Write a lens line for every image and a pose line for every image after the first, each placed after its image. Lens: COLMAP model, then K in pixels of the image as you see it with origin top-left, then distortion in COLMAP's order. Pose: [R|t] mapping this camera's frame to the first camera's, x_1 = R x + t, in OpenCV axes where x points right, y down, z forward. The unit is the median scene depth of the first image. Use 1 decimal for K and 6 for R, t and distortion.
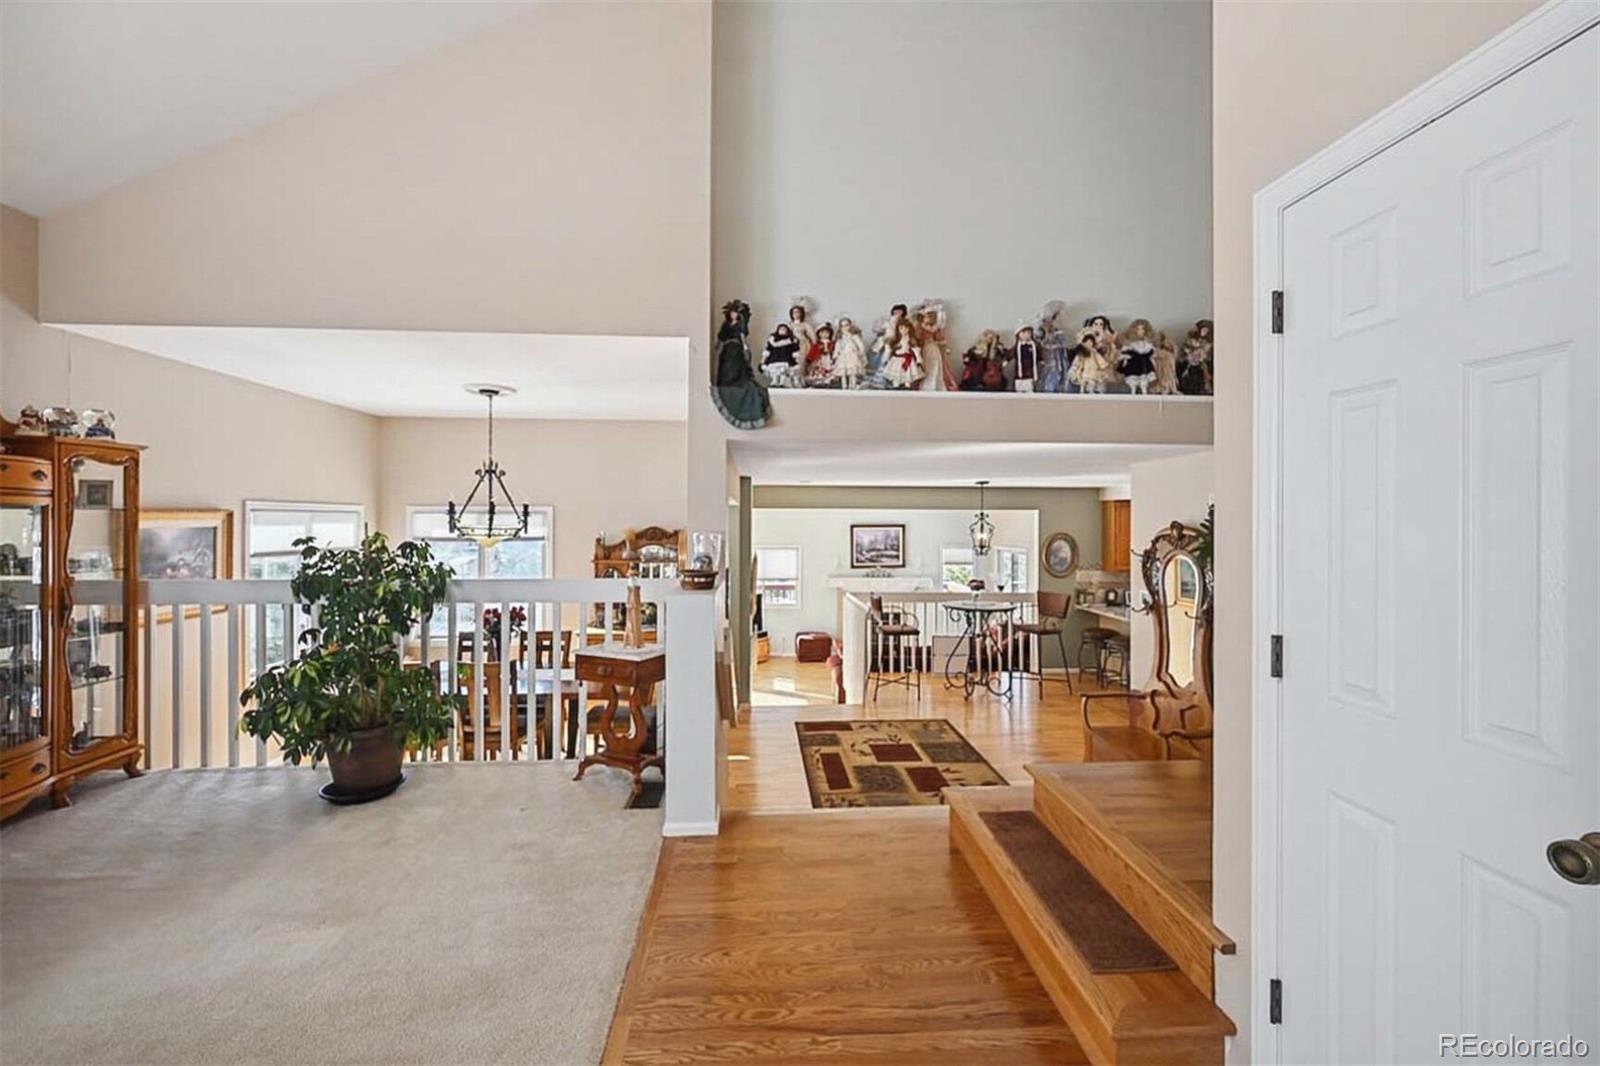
lens RADIAL K [[649.4, 0, 793.1], [0, 649.4, 525.3], [0, 0, 1]] dist [-0.000339, 0.000083]
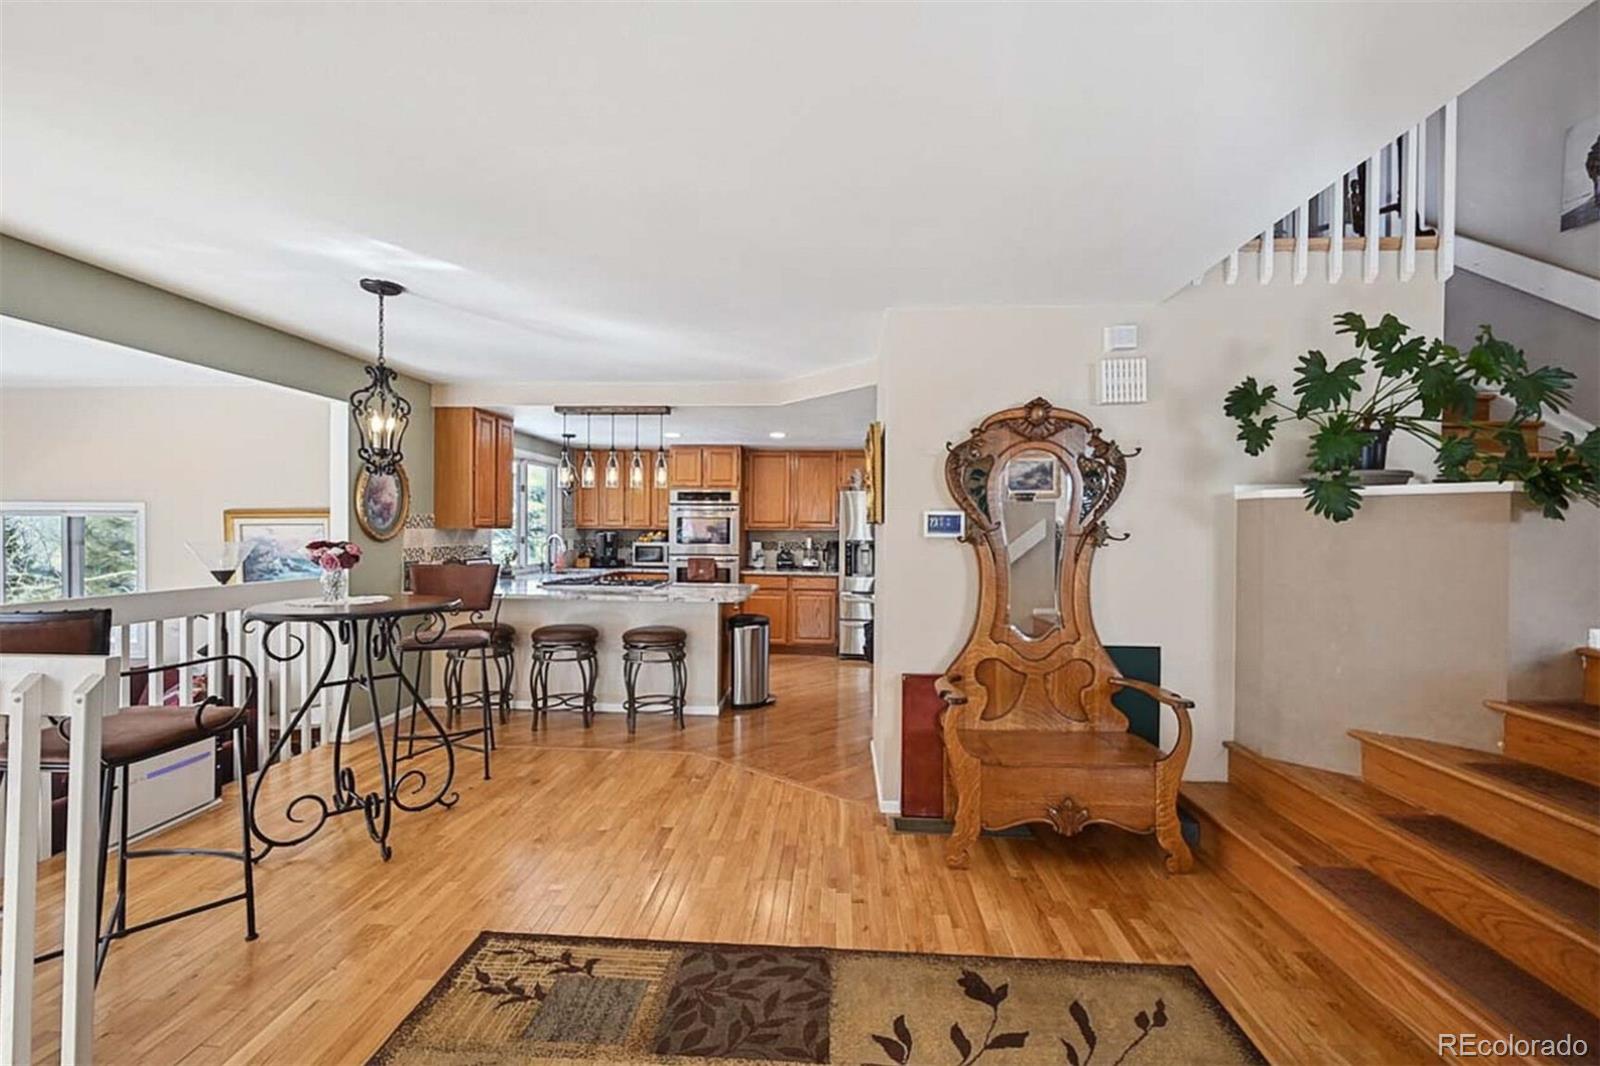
lens RADIAL K [[651.4, 0, 800.0], [0, 651.4, 533.0], [0, 0, 1]] dist [-0.000648, -0.000053]
pose [[0.122921, -0.013711, 0.992322, -0.059506], [-0.001620, 0.999900, 0.014017, 0.065593], [-0.992415, -0.003331, 0.122886, 0.609052]]
